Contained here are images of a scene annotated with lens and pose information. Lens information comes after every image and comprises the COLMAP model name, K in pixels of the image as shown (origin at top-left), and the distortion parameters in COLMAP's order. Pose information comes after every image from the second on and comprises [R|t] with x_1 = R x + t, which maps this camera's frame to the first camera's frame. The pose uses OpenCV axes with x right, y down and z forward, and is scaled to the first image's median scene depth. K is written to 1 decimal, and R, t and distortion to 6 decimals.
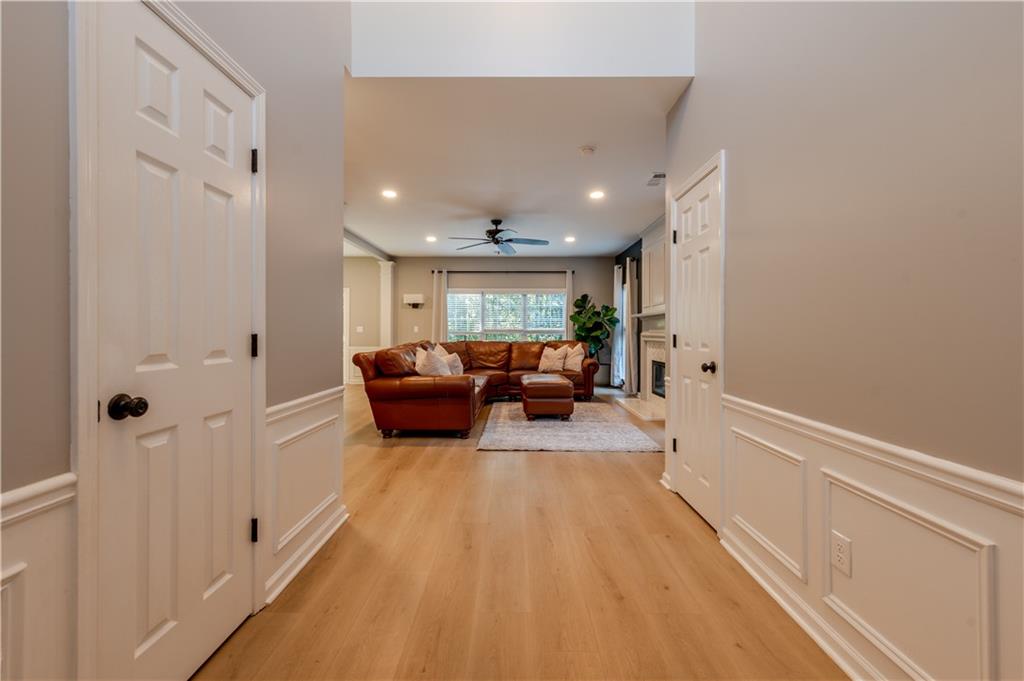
lens RADIAL K [[412.2, 0, 509.4], [0, 412.2, 336.2], [0, 0, 1]] dist [0.003476, -0.000502]
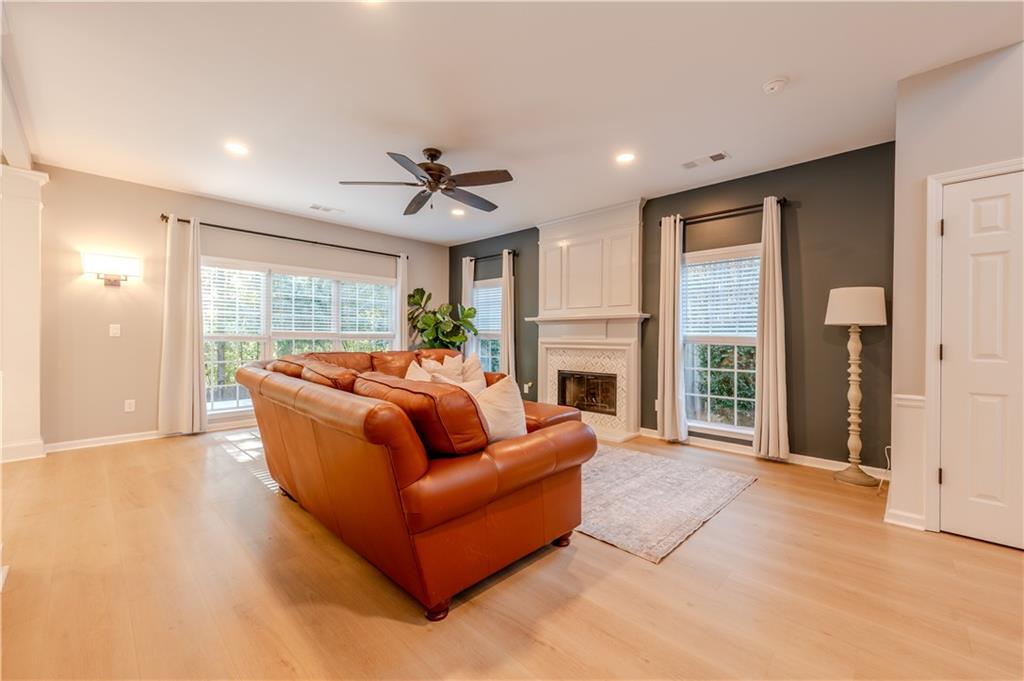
lens RADIAL K [[412.2, 0, 514.6], [0, 412.2, 338.4], [0, 0, 1]] dist [0.003476, -0.000502]
pose [[0.687432, -0.000191, 0.726249, -0.260980], [0.003813, 0.999987, -0.003346, -0.004869], [-0.726239, 0.005070, 0.687424, 0.341097]]
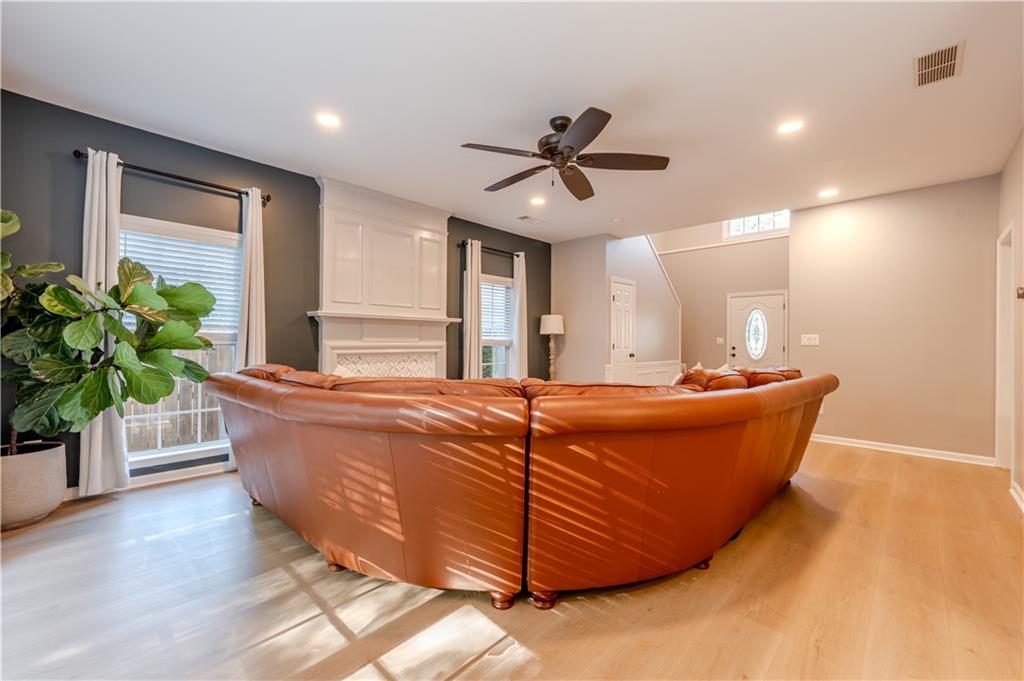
lens RADIAL K [[412.2, 0, 511.4], [0, 412.2, 340.0], [0, 0, 1]] dist [0.003476, -0.000502]
pose [[-0.730979, 0.005608, 0.682377, -0.222642], [0.006384, 0.999979, -0.001380, -0.006441], [-0.682370, 0.003348, -0.730999, 0.965980]]
